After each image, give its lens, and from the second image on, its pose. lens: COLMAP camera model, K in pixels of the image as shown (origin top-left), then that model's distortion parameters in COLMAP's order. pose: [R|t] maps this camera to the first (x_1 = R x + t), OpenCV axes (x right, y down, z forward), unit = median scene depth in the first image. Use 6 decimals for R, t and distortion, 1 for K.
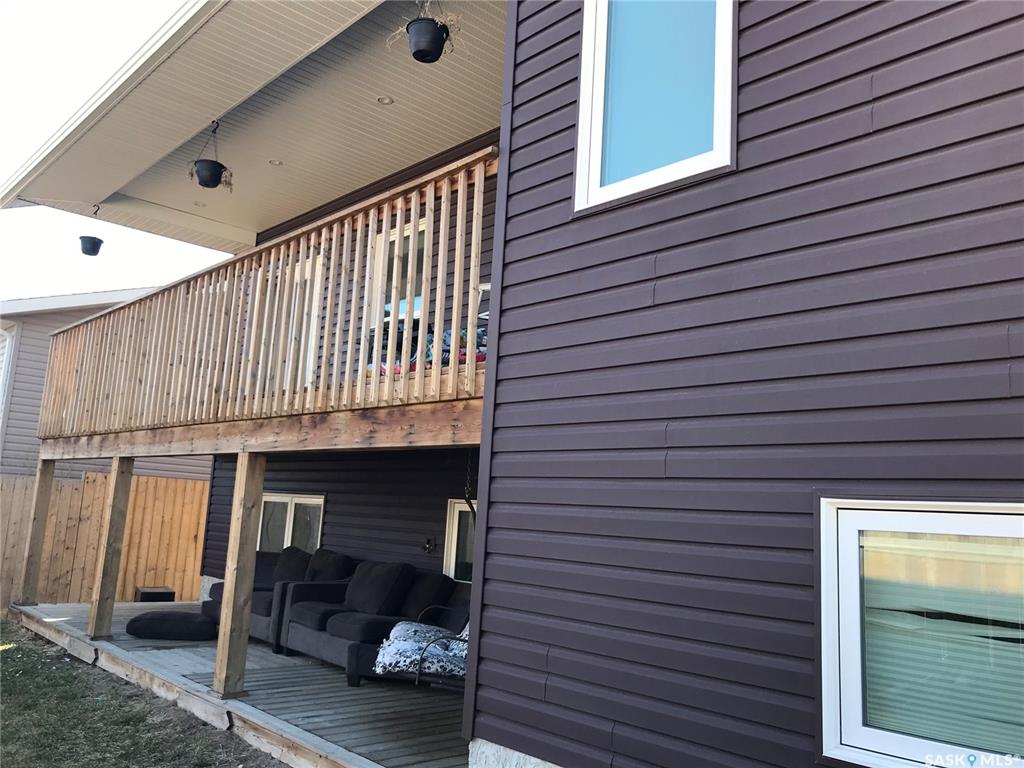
lens RADIAL K [[841.6, 0, 506.4], [0, 841.6, 383.8], [0, 0, 1]] dist [0.013947, -0.003838]
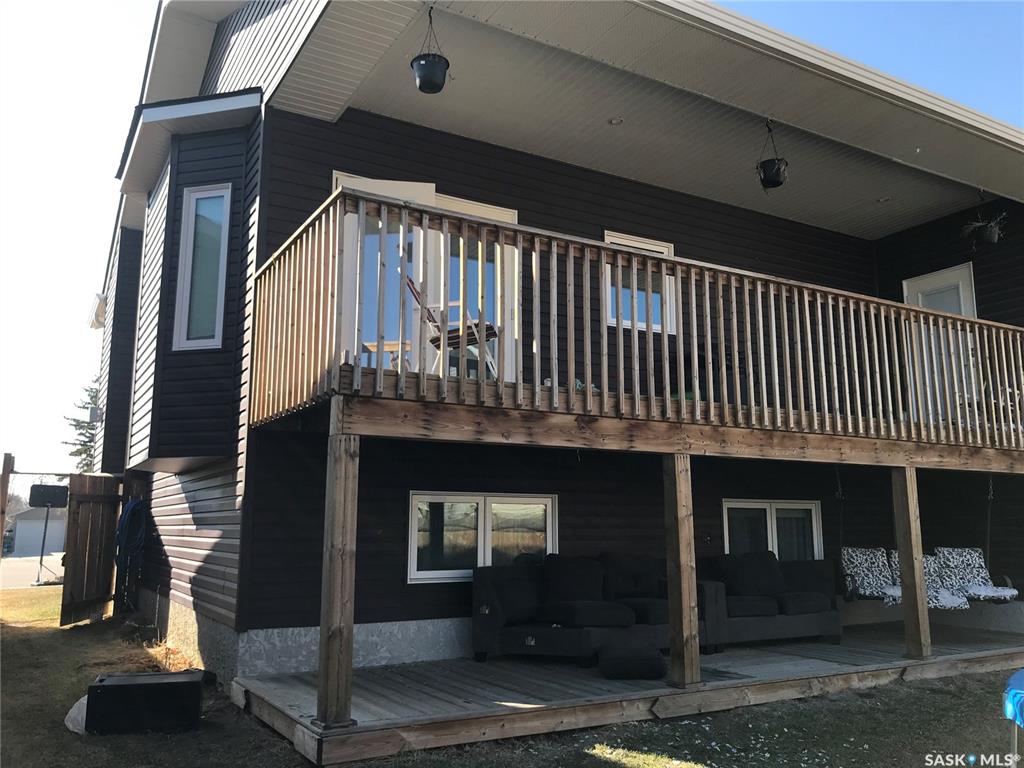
lens RADIAL K [[841.6, 0, 506.4], [0, 841.6, 383.8], [0, 0, 1]] dist [0.013947, -0.003838]
pose [[0.232603, 0.139579, 0.962504, -1.838451], [-0.122624, 0.985959, -0.113347, 0.191862], [-0.964810, -0.091661, 0.246453, 1.397492]]
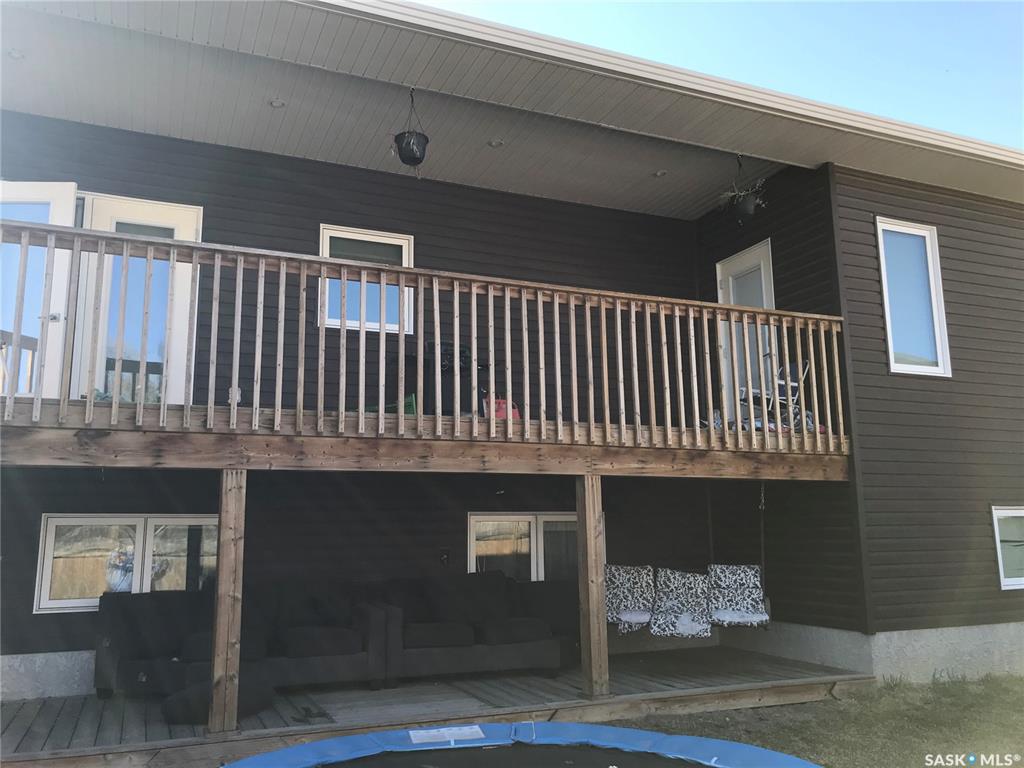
lens RADIAL K [[841.6, 0, 506.4], [0, 841.6, 383.8], [0, 0, 1]] dist [0.013947, -0.003838]
pose [[0.353860, 0.138414, 0.925000, -1.504533], [-0.101576, 0.988827, -0.109107, 0.102913], [-0.929766, -0.055349, 0.363966, 0.774048]]
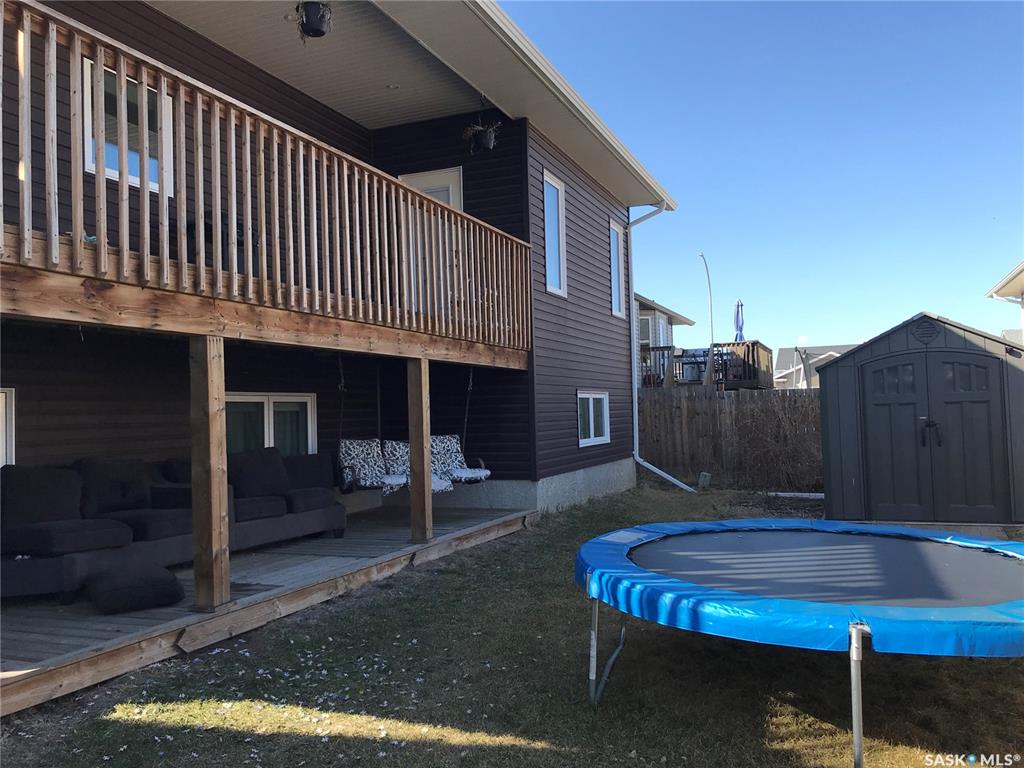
lens RADIAL K [[841.6, 0, 506.4], [0, 841.6, 383.8], [0, 0, 1]] dist [0.013947, -0.003838]
pose [[-0.405916, 0.020095, 0.913690, -1.659932], [-0.102480, 0.992452, -0.067355, 0.209657], [-0.908147, -0.120975, -0.400792, 1.515876]]
